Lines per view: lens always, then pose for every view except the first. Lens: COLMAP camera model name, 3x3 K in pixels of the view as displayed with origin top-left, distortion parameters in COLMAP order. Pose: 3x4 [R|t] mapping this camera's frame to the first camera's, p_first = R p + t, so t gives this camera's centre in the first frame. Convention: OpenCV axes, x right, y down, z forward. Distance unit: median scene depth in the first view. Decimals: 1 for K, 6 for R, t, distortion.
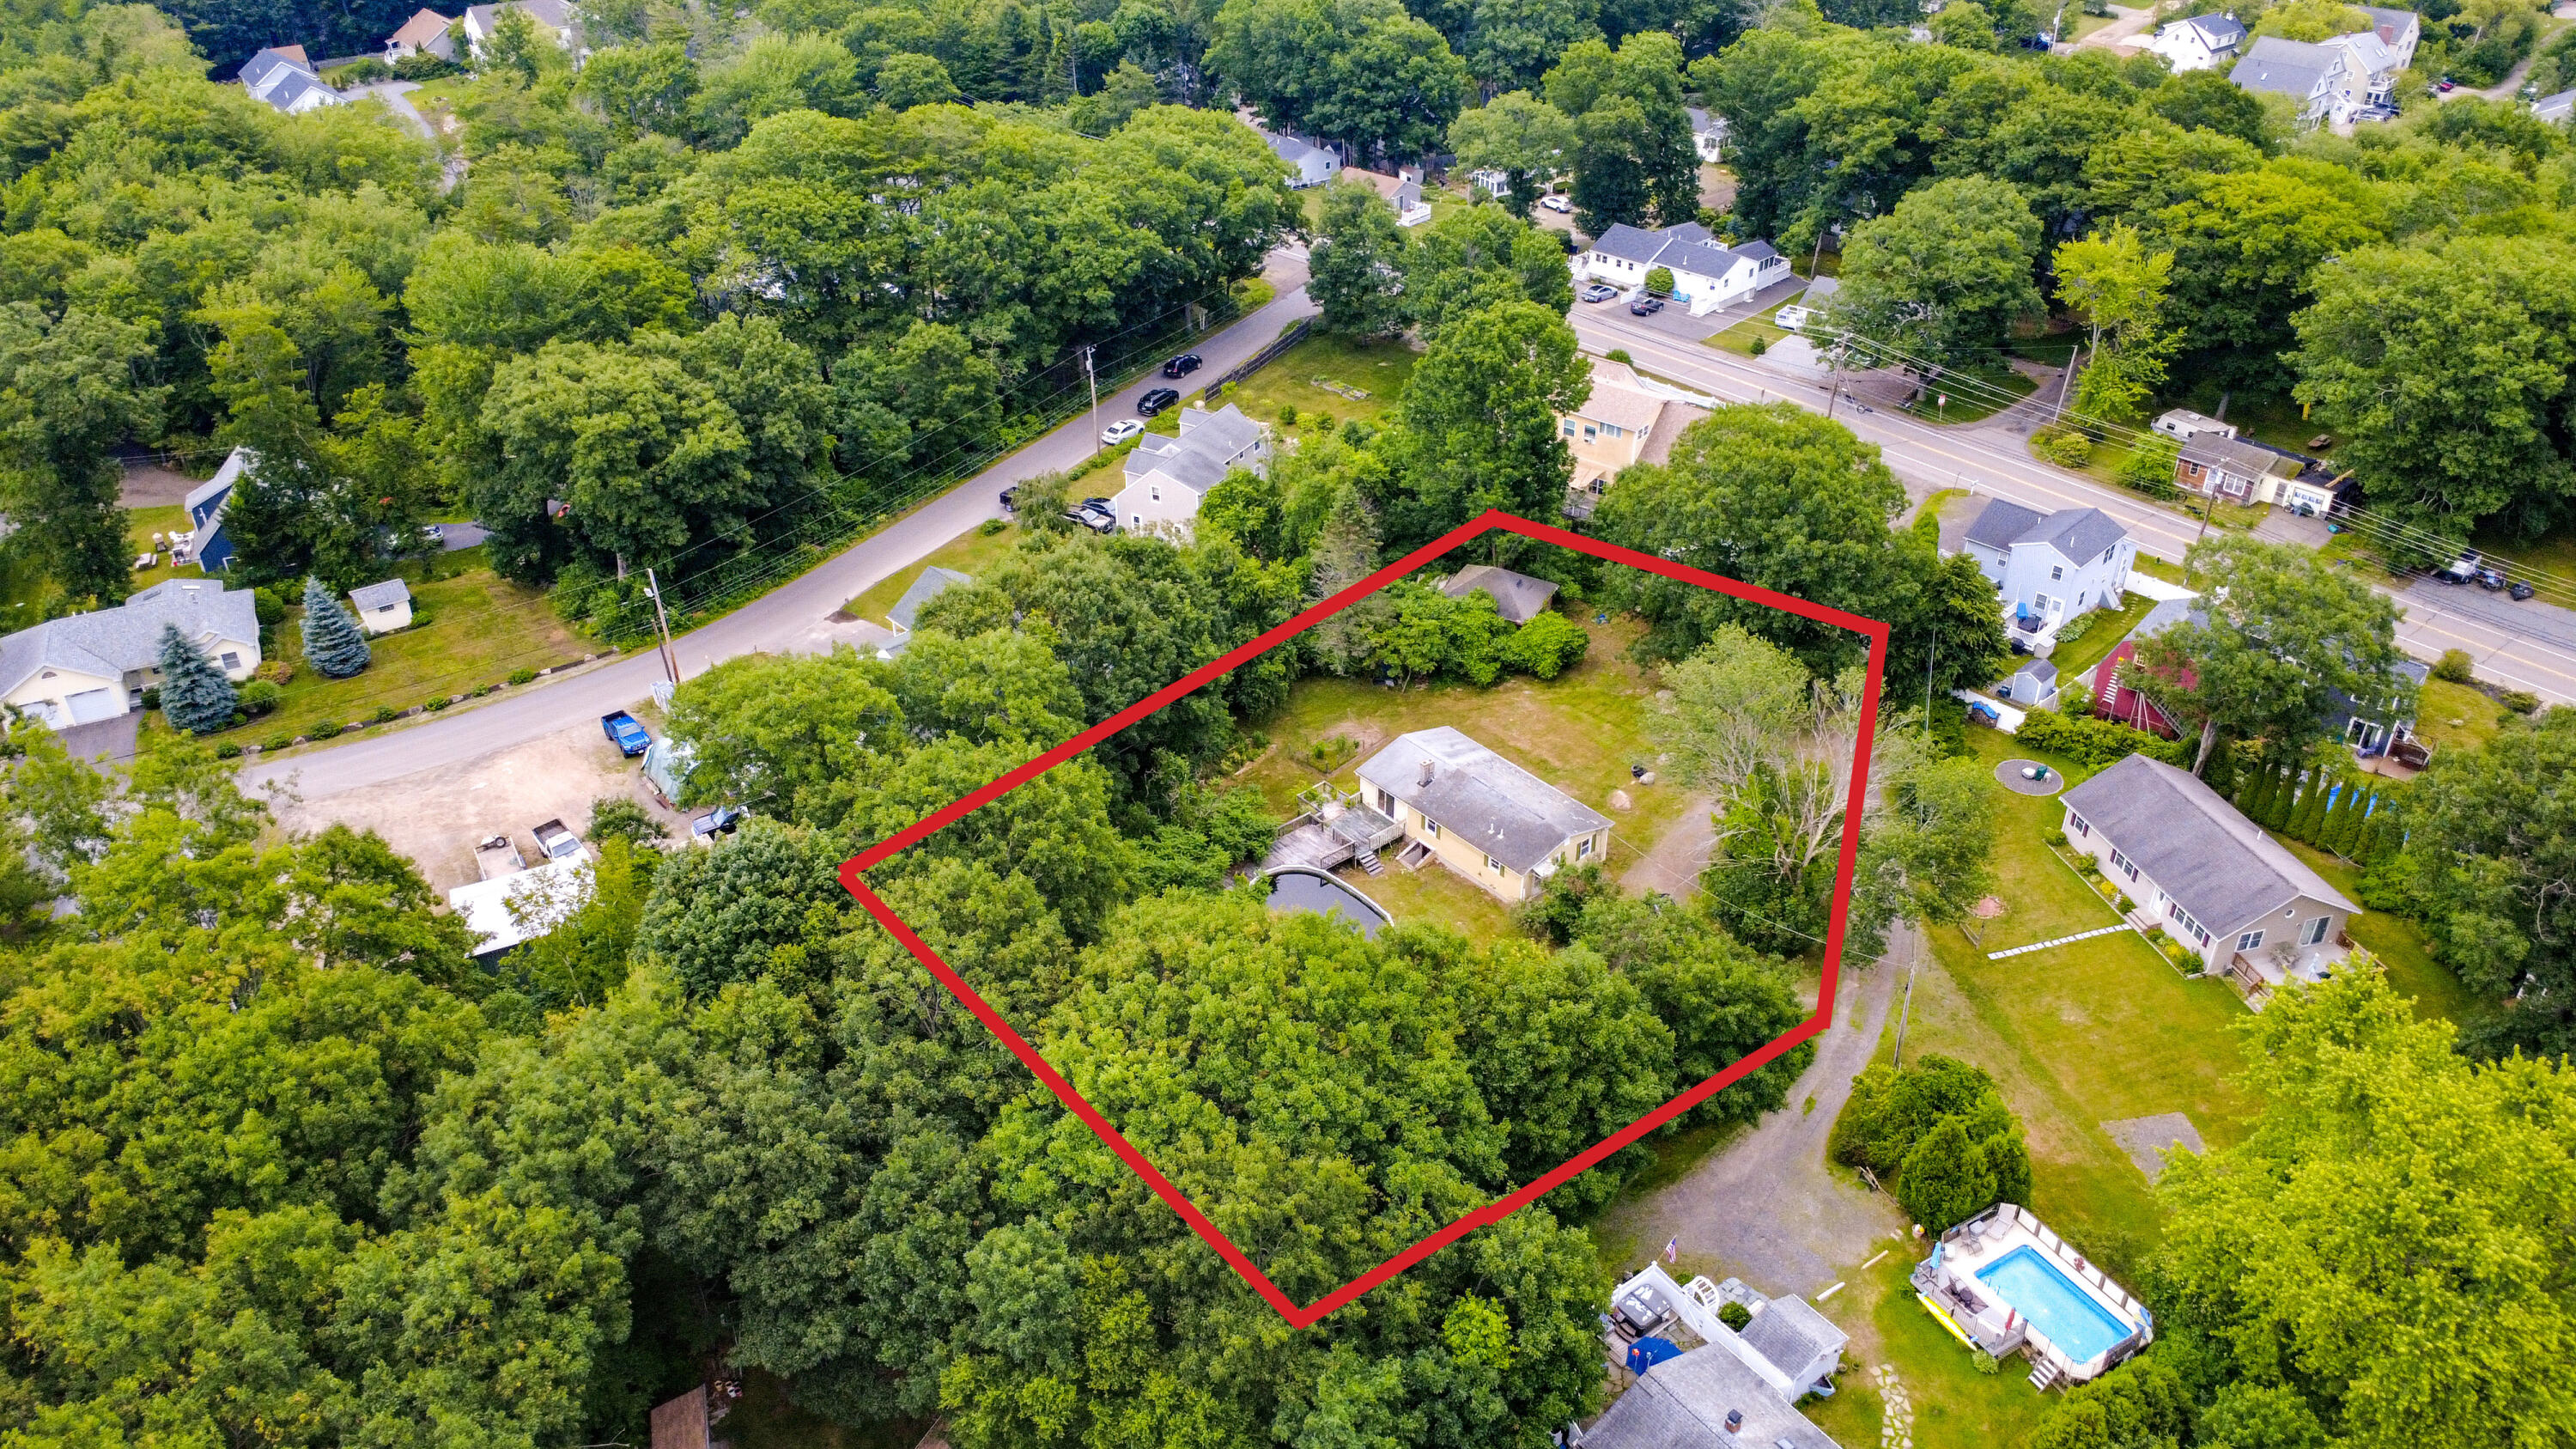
lens RADIAL K [[1874.9, 0, 1288.0], [0, 1874.9, 724.5], [0, 0, 1]] dist [-0.000146, 0.003327]
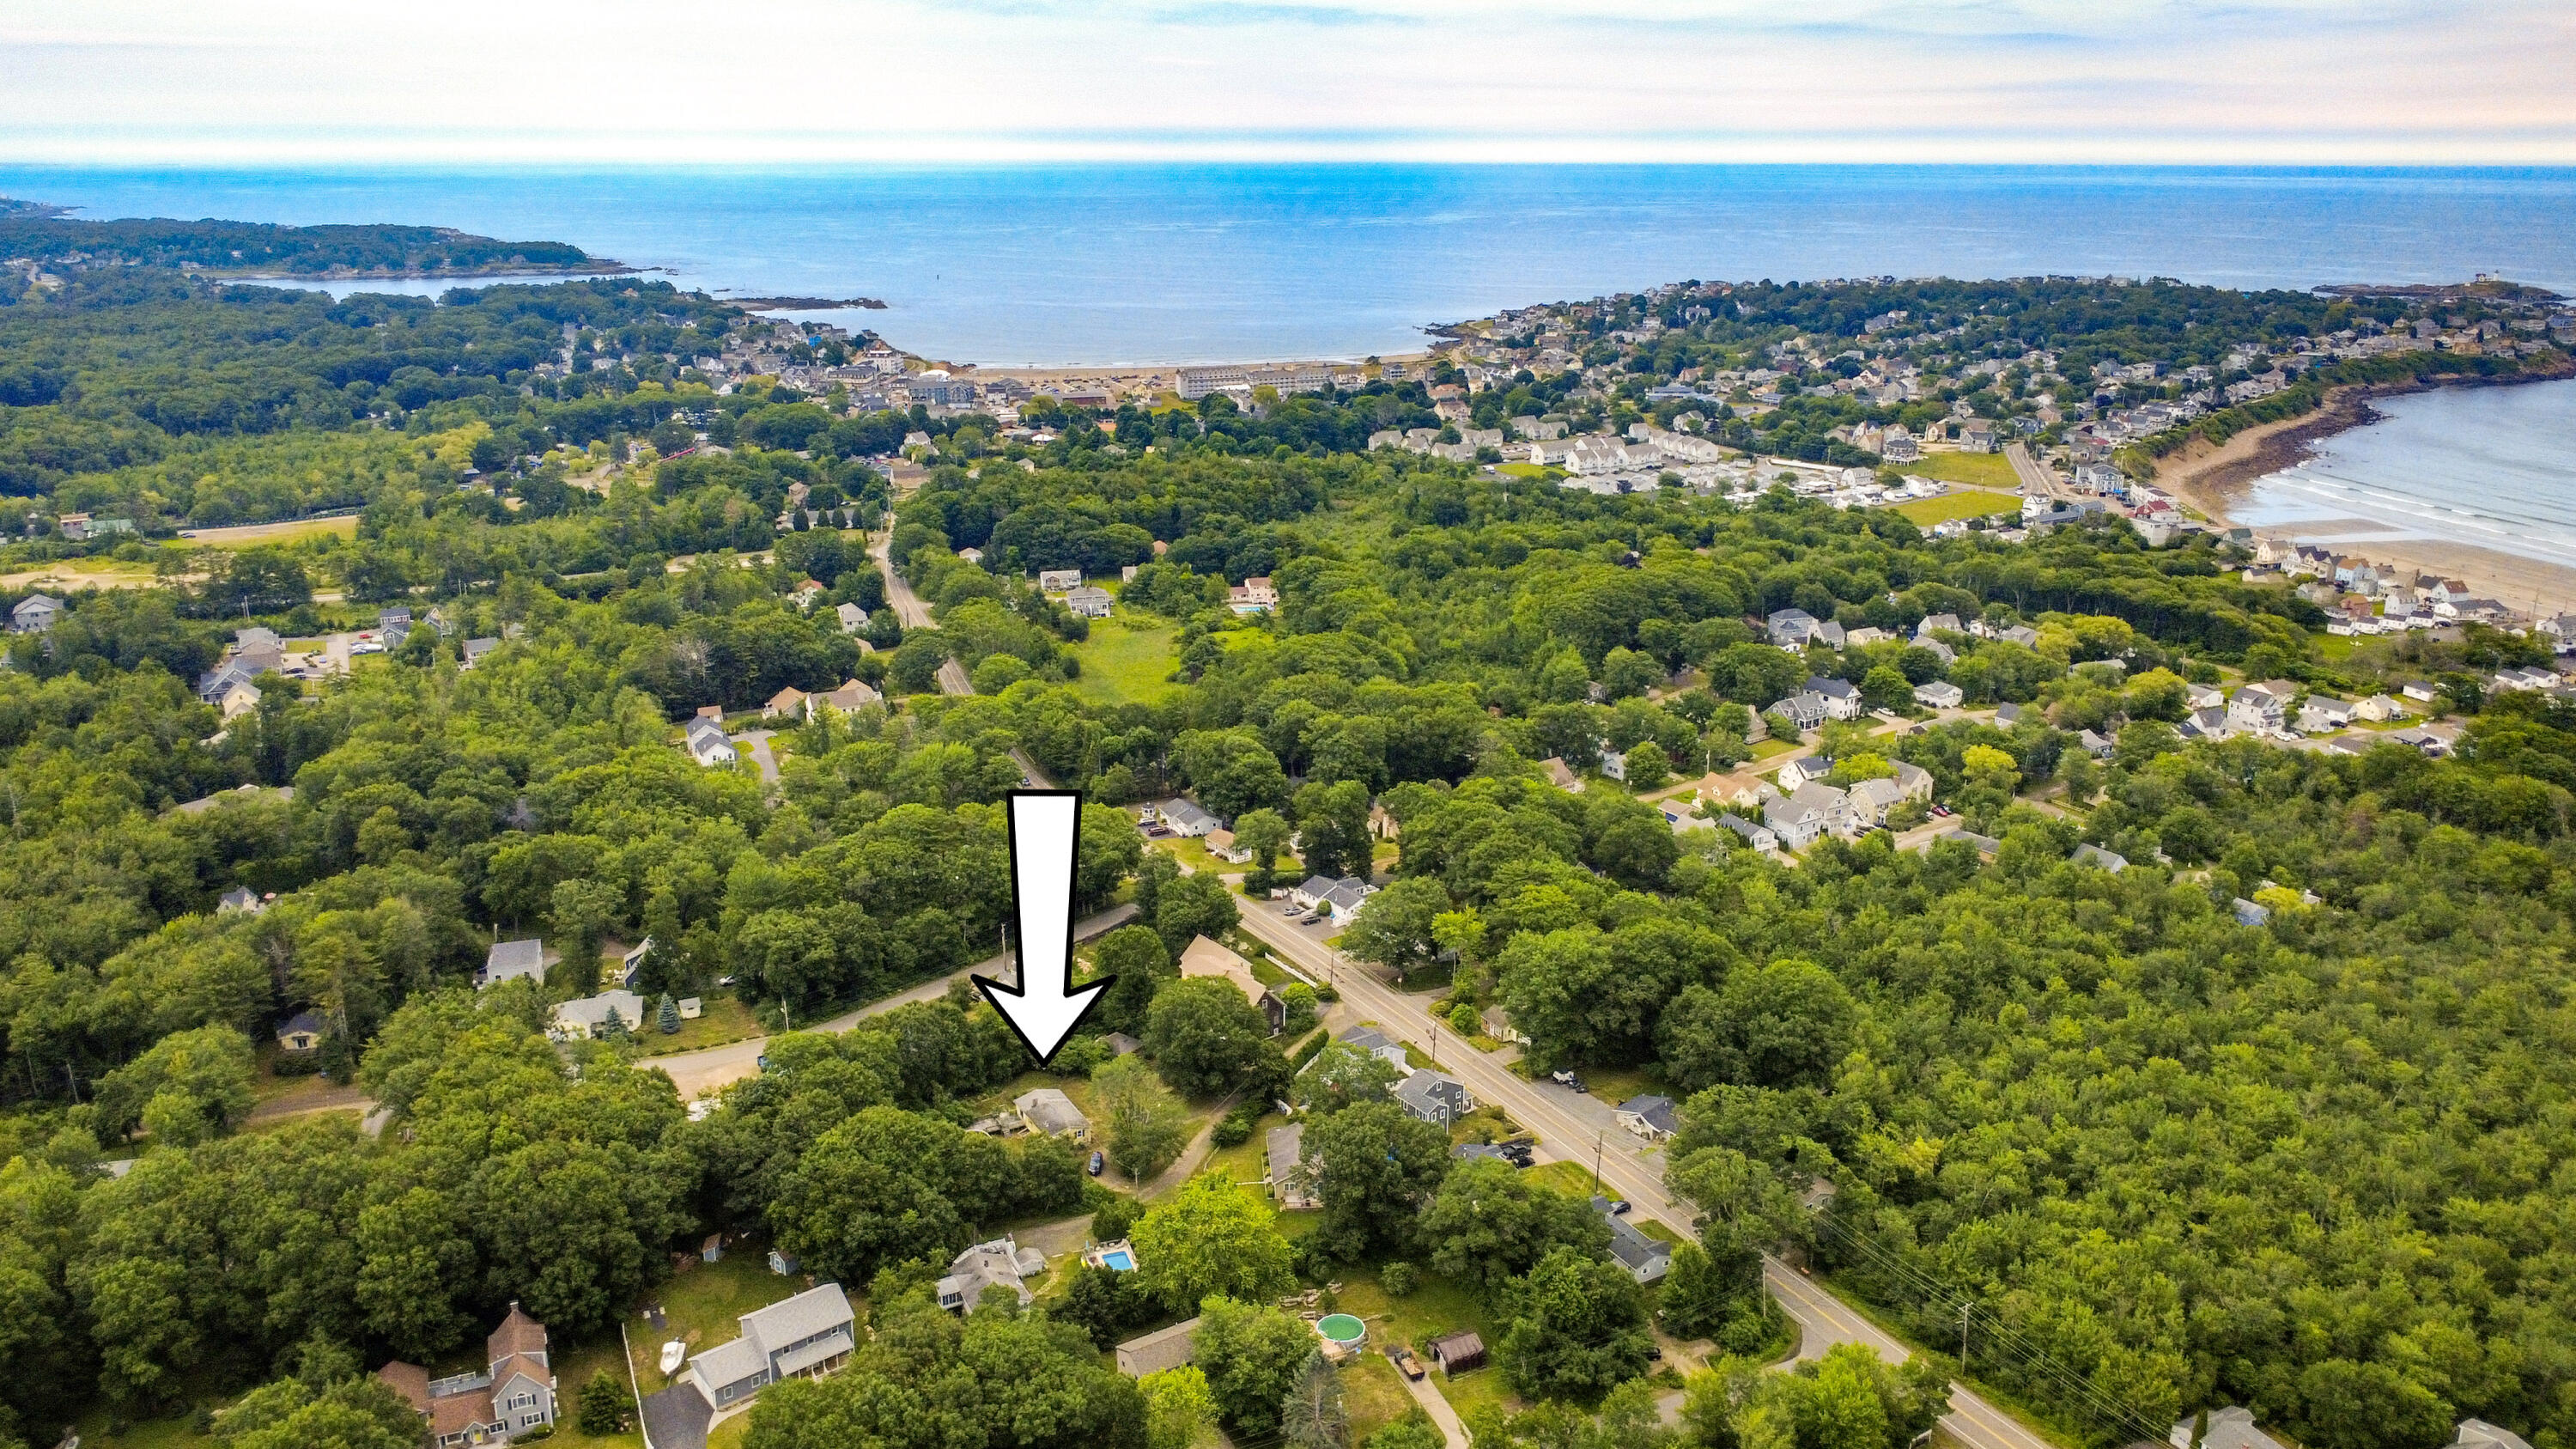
lens RADIAL K [[1874.9, 0, 1288.0], [0, 1874.9, 724.5], [0, 0, 1]] dist [-0.000146, 0.003327]
pose [[0.981671, 0.063402, -0.179728, 0.688783], [-0.108590, 0.961068, -0.254080, 0.116628], [0.156621, 0.268939, 0.950338, -1.282598]]
